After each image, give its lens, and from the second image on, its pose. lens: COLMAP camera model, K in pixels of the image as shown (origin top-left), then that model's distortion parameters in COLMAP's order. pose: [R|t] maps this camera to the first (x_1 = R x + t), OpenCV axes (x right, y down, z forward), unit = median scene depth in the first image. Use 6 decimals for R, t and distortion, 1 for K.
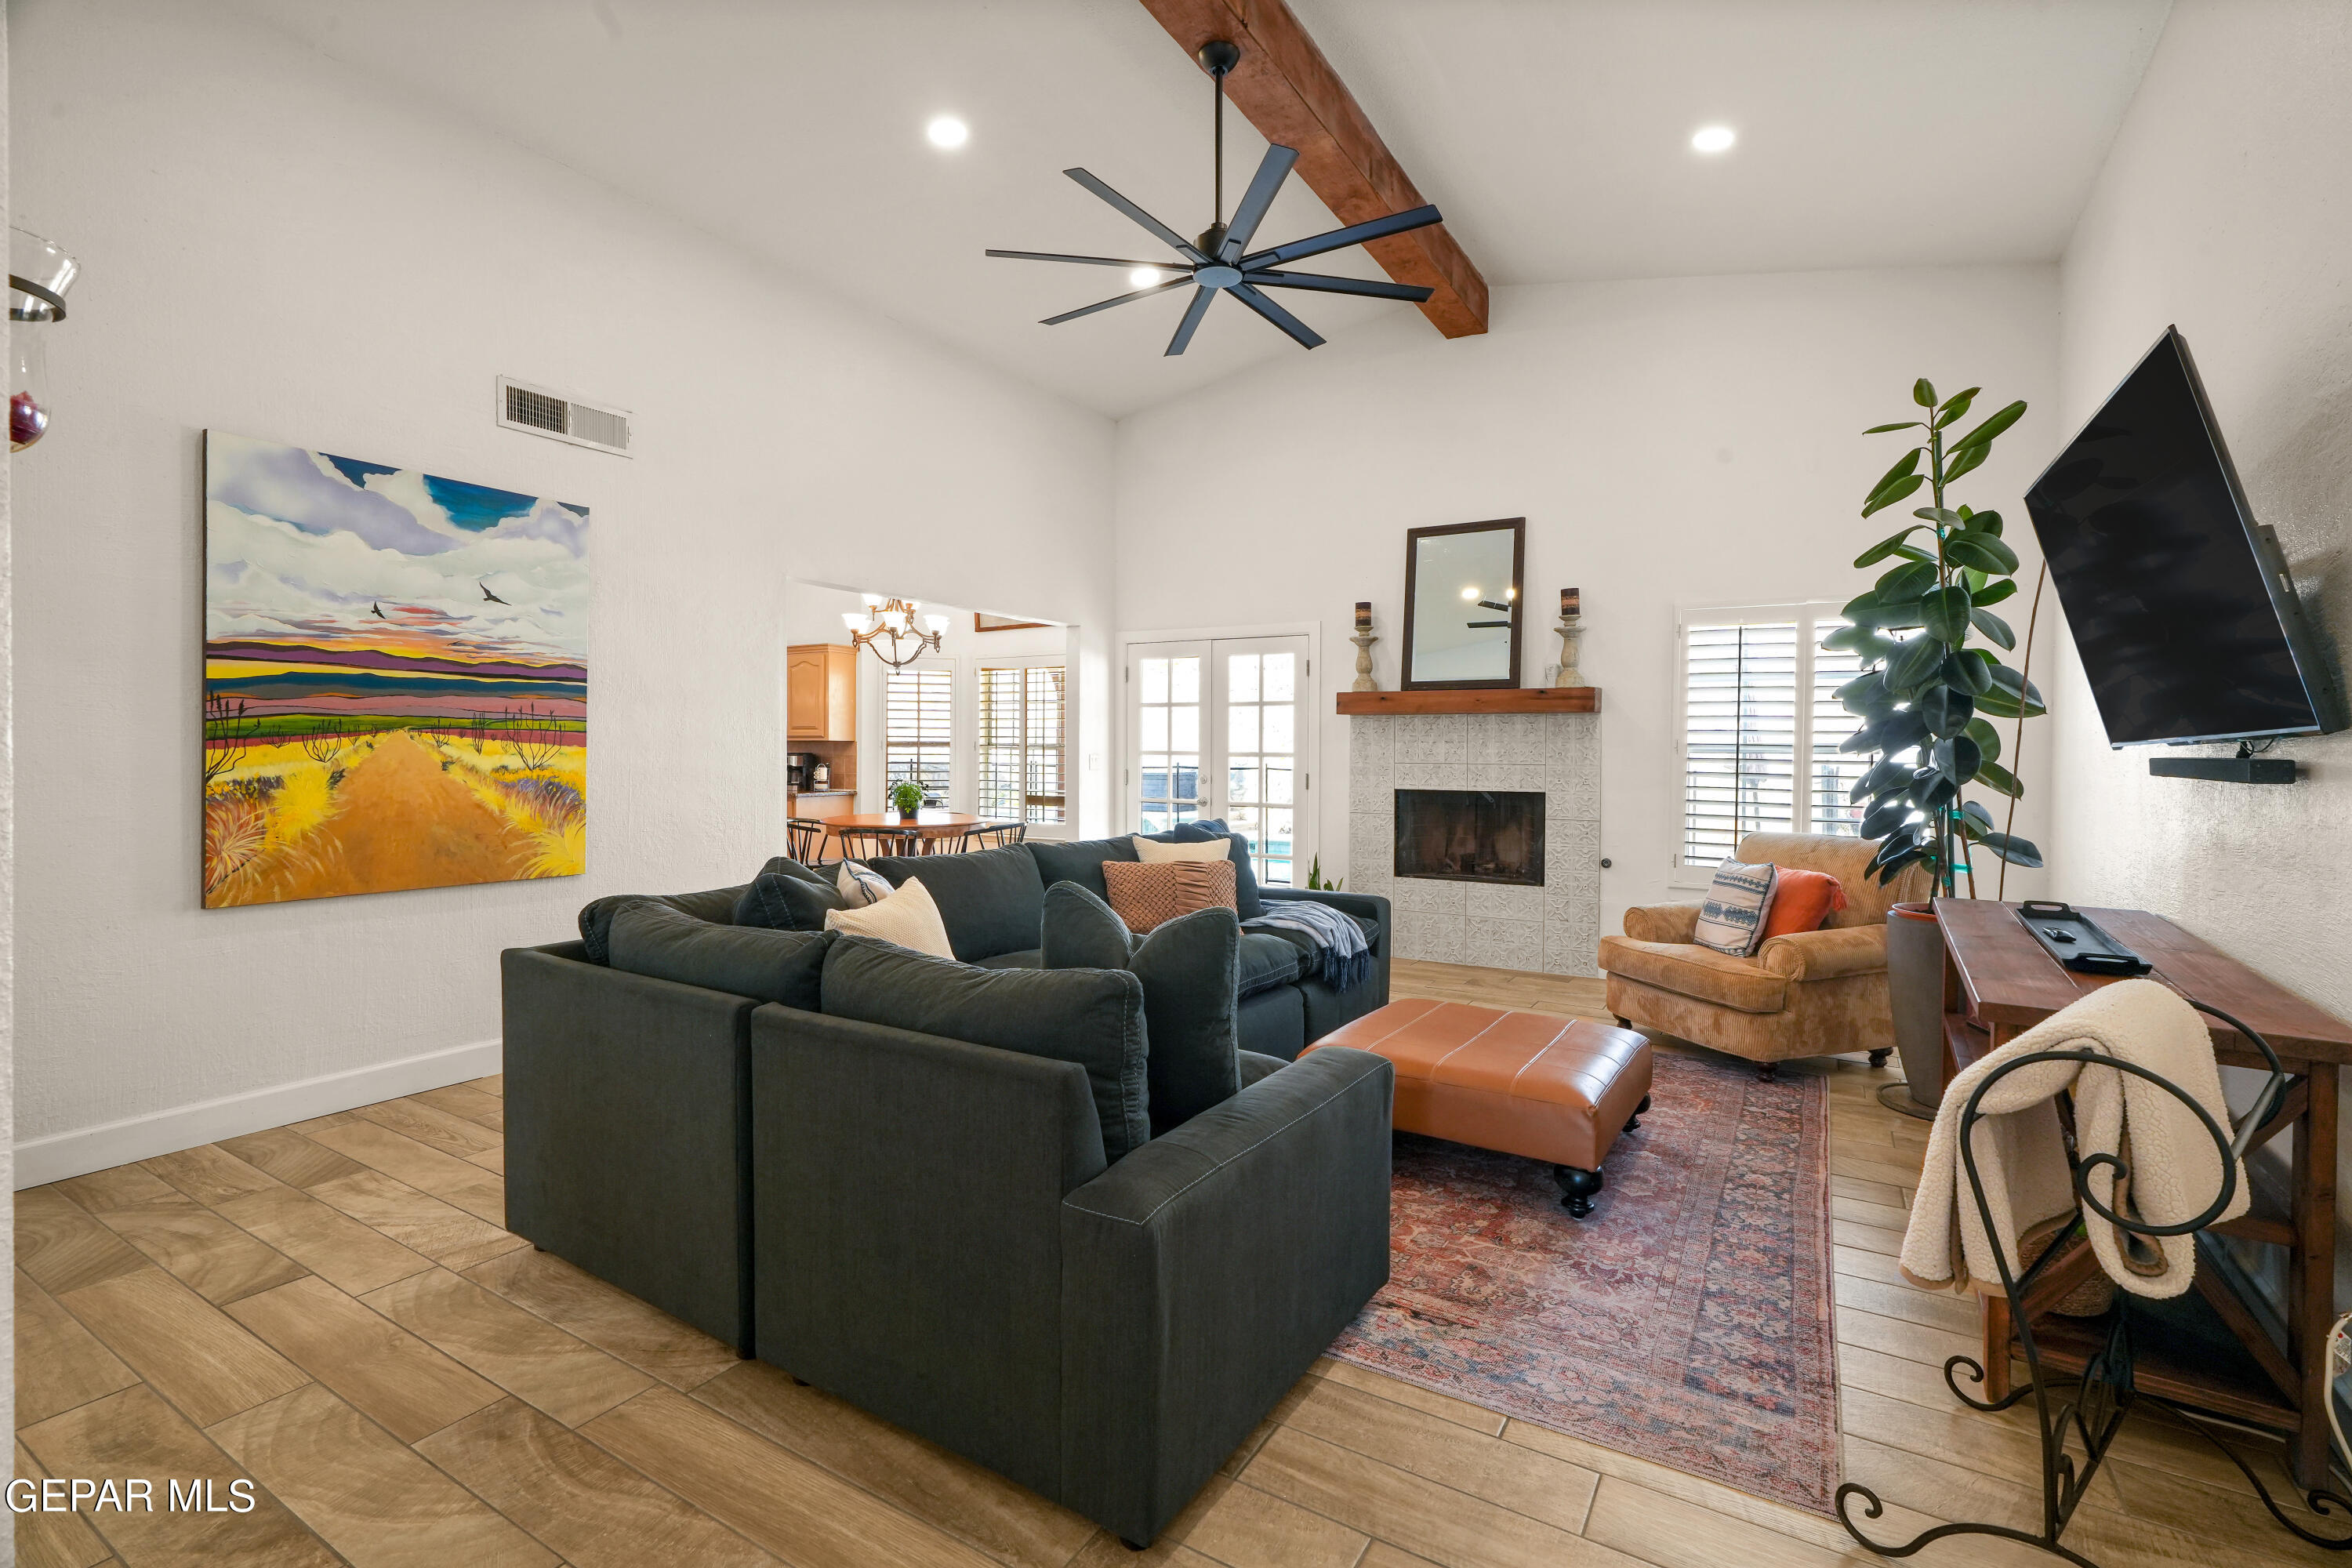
lens RADIAL K [[1069.0, 0, 1170.7], [0, 1069.0, 782.4], [0, 0, 1]] dist [-0.001825, -0.000019]
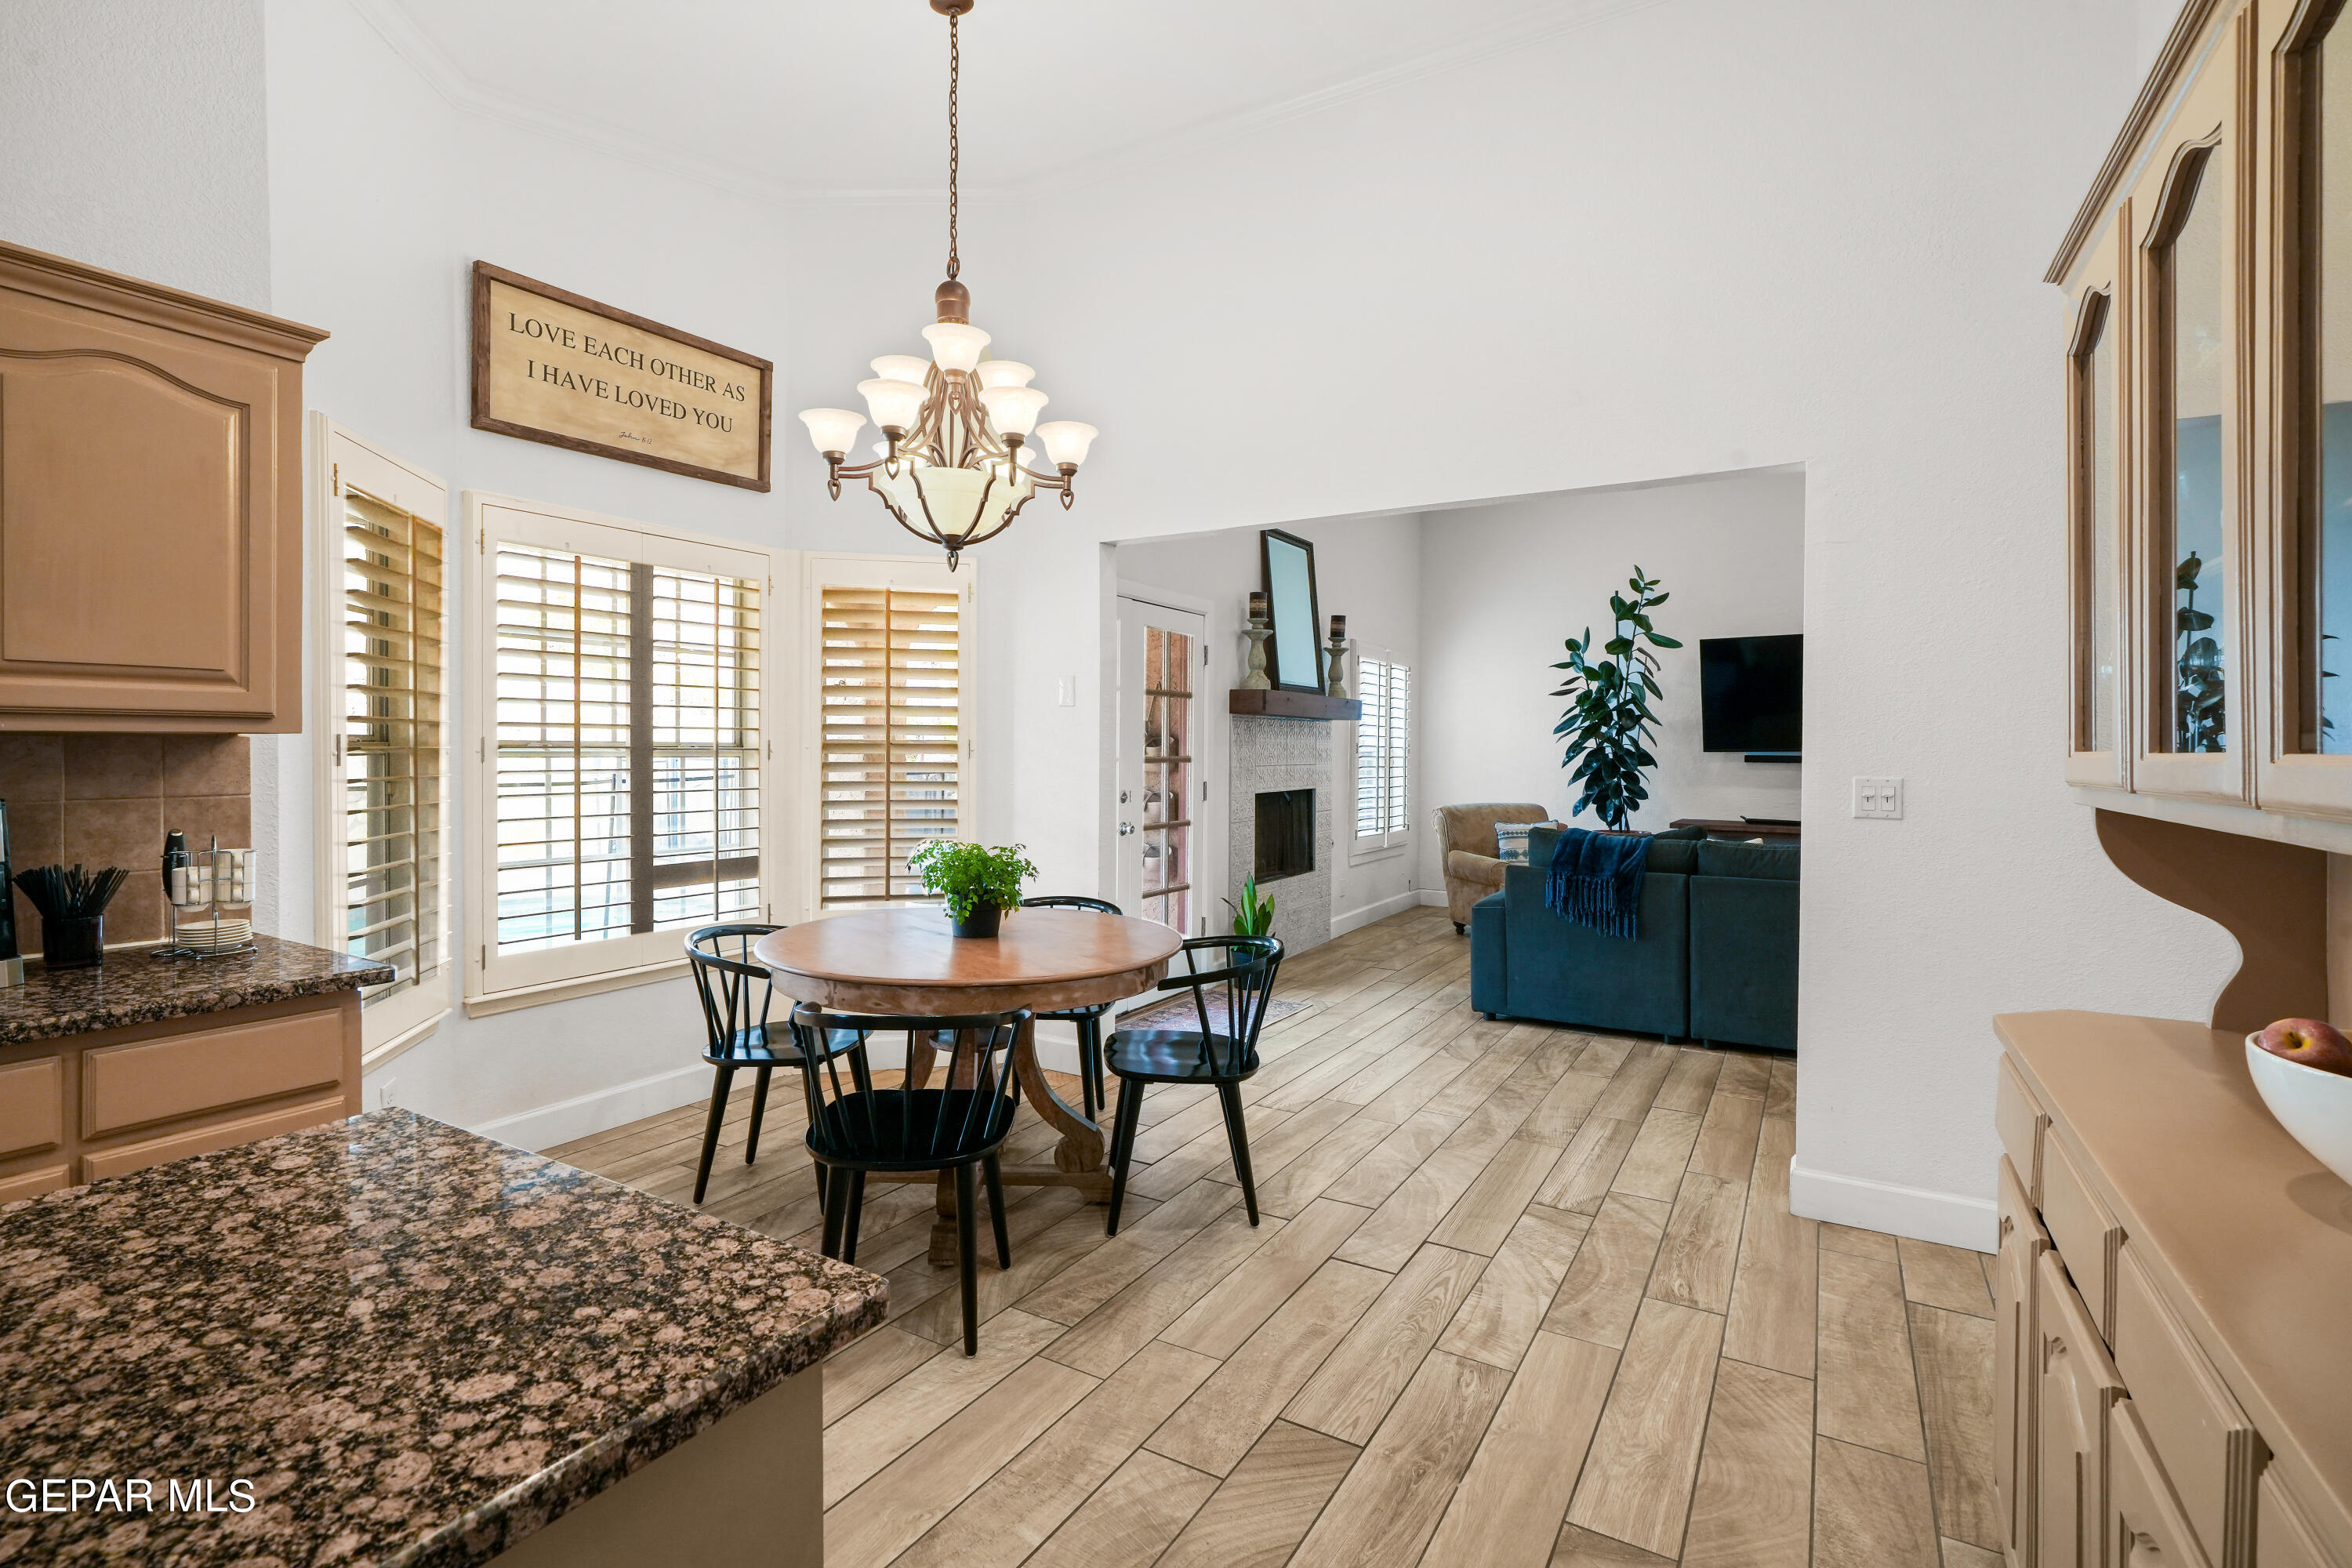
lens RADIAL K [[1102.5, 0, 1179.9], [0, 1102.5, 744.3], [0, 0, 1]] dist [-0.010345, 0.004410]
pose [[-0.016496, -0.005264, 0.999850, -0.788548], [0.024636, 0.999680, 0.005670, -0.045573], [-0.999560, 0.024725, -0.016361, 1.111493]]
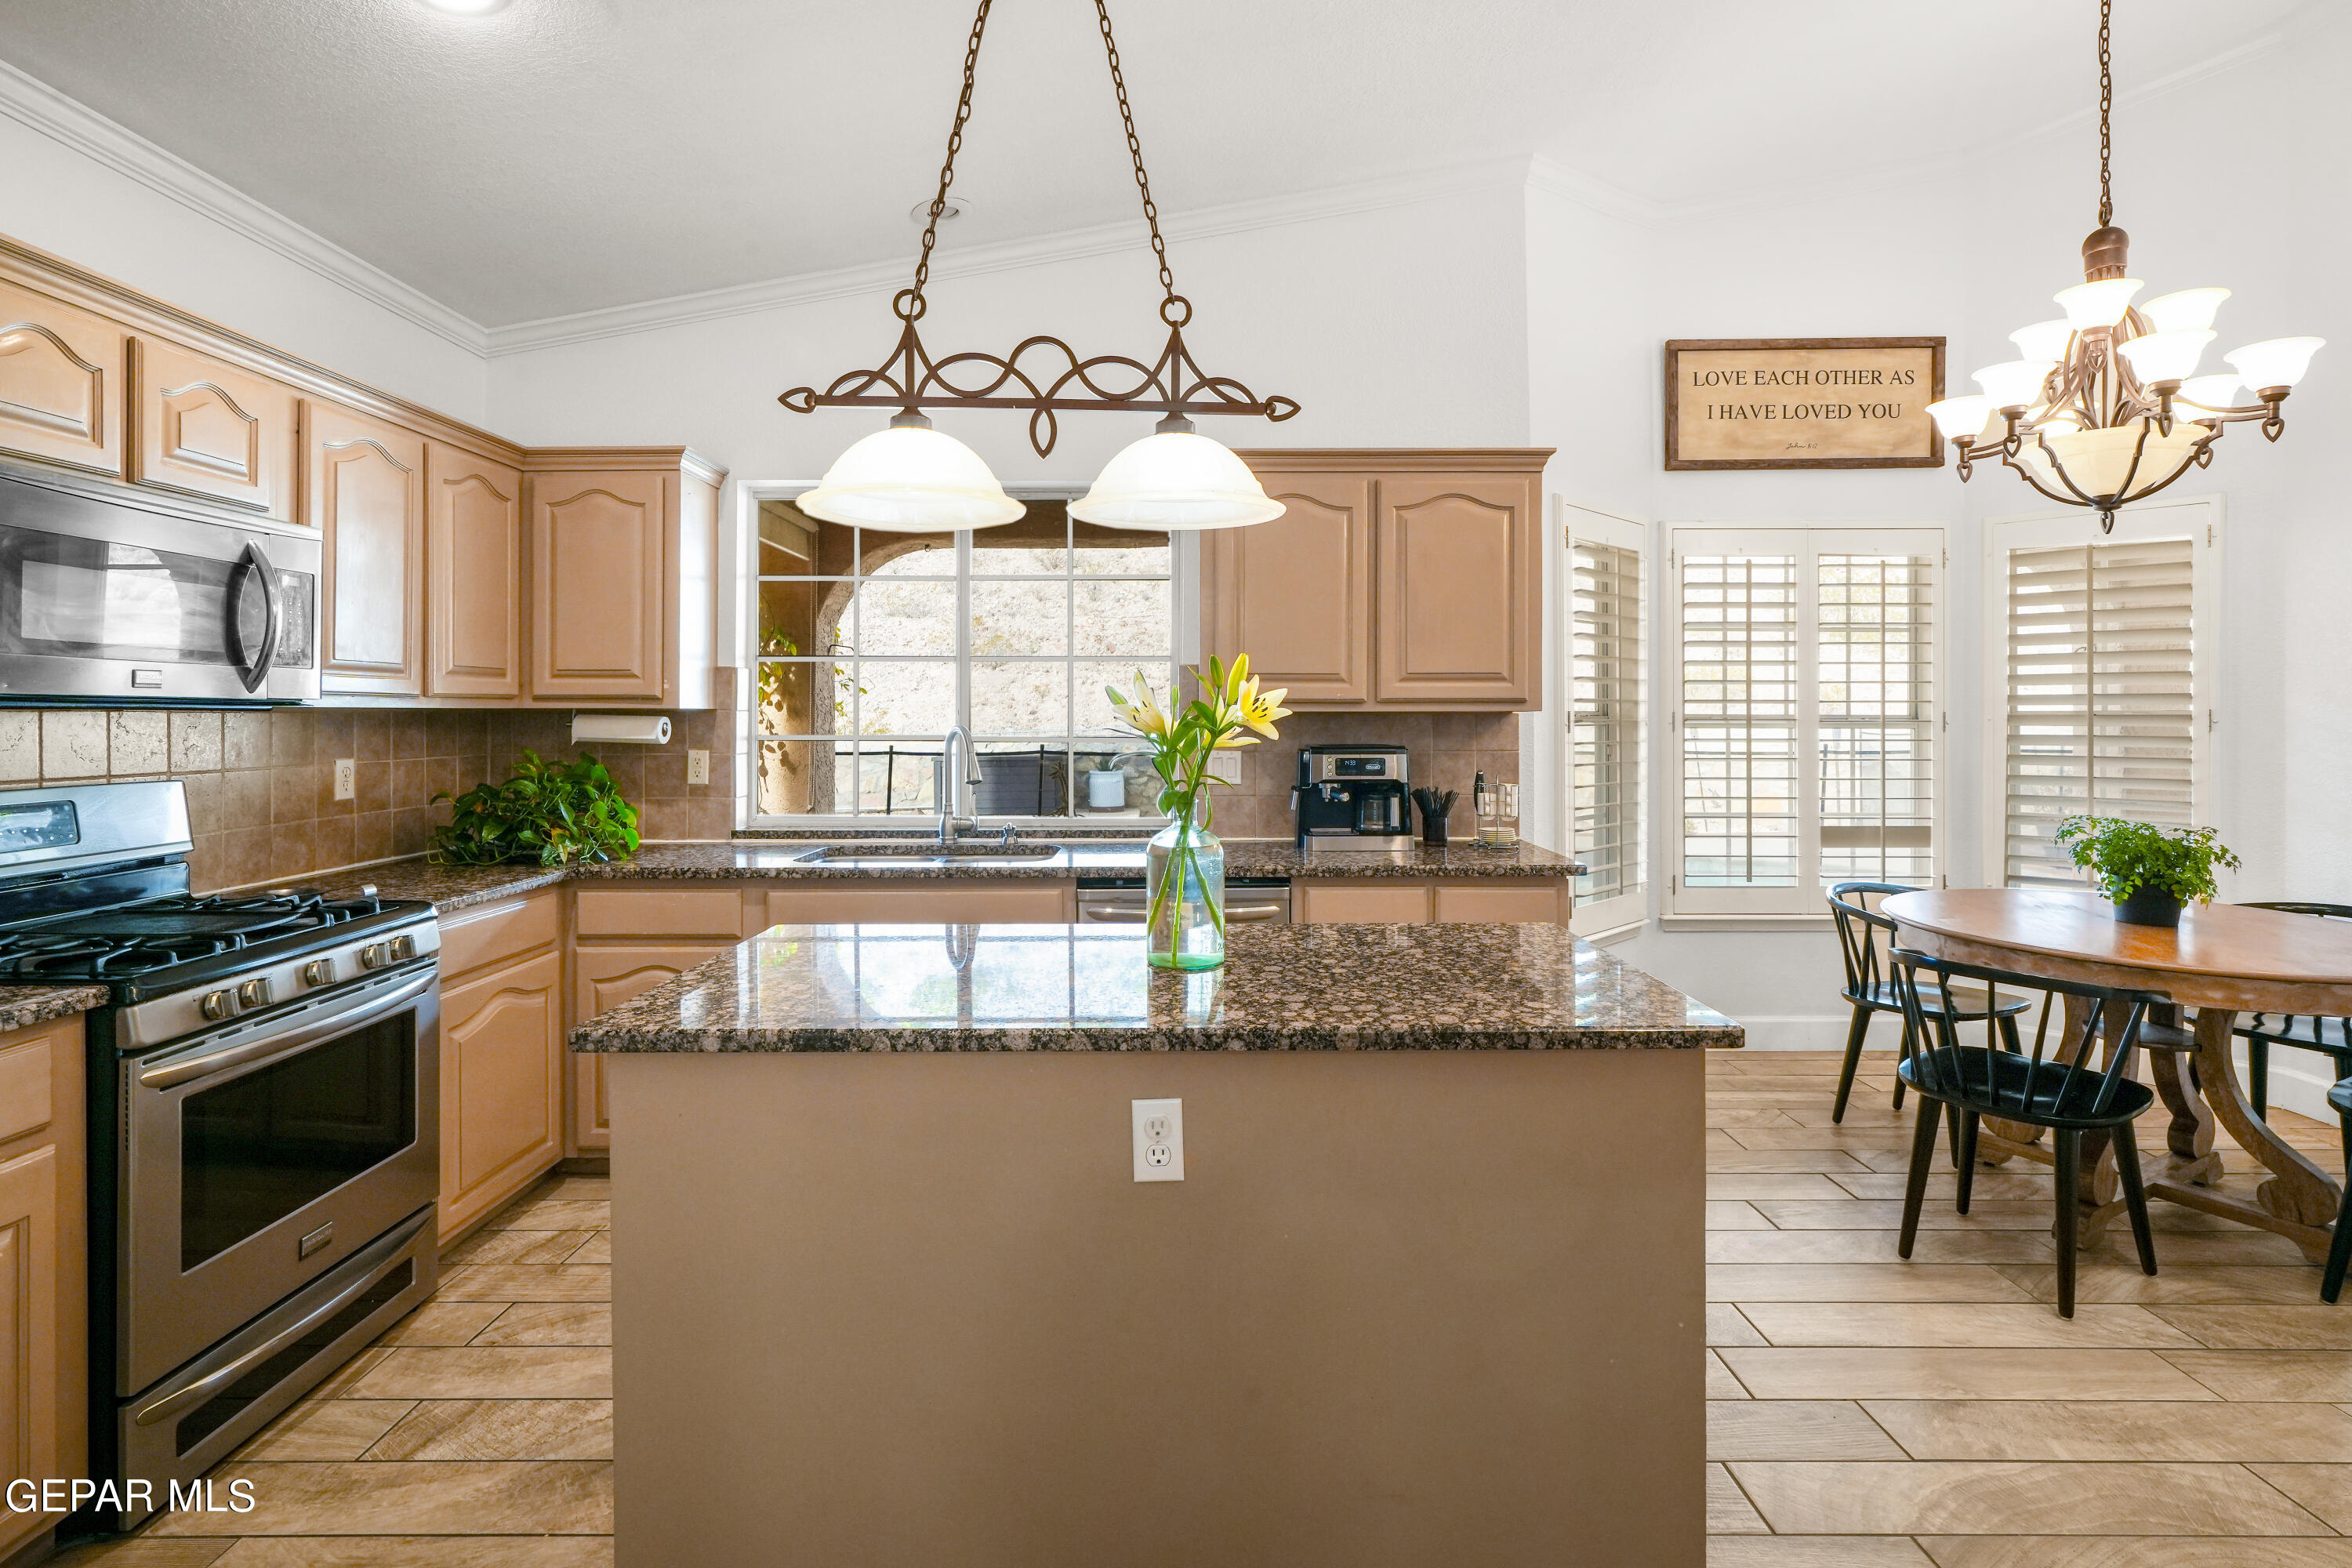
lens RADIAL K [[1121.8, 0, 1177.2], [0, 1121.8, 746.8], [0, 0, 1]] dist [-0.002532, 0.000148]
pose [[0.851348, -0.021944, 0.524142, -0.881071], [0.021844, 0.999741, 0.006375, -0.043841], [-0.524146, 0.006022, 0.851607, 1.004755]]
